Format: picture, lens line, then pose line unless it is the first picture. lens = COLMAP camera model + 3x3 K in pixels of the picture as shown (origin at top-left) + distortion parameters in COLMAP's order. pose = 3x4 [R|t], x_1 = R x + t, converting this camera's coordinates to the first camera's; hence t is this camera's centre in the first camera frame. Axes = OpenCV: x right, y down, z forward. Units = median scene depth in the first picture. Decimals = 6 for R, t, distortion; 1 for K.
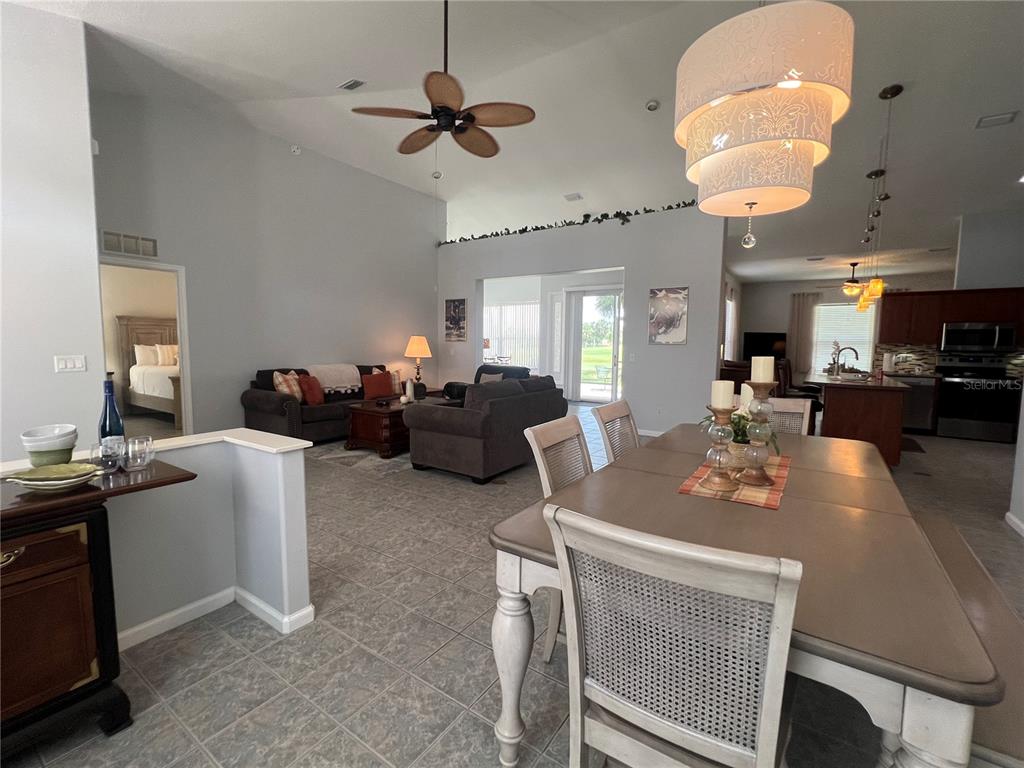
lens RADIAL K [[450.9, 0, 513.8], [0, 450.9, 382.6], [0, 0, 1]] dist [-0.002652, -0.000536]
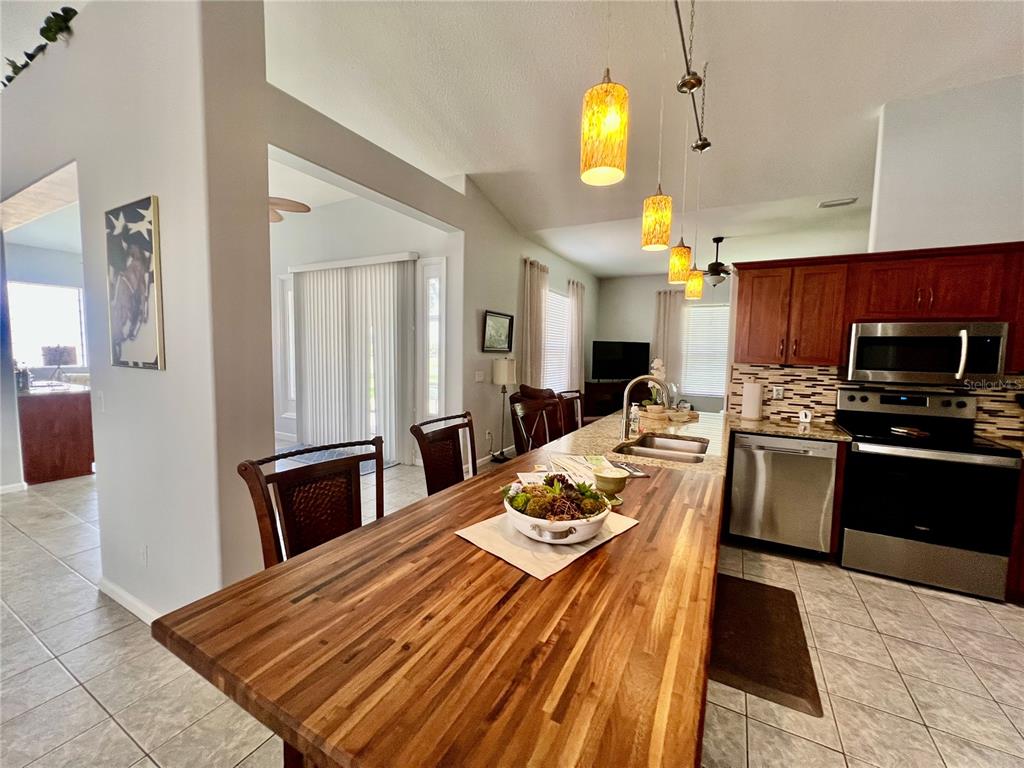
lens RADIAL K [[412.2, 0, 512.7], [0, 412.2, 384.0], [0, 0, 1]] dist [-0.009010, 0.000724]
pose [[0.994139, -0.001596, 0.108096, 0.613491], [0.001984, 0.999992, -0.003486, -0.074724], [-0.108090, 0.003680, 0.994134, 0.675638]]
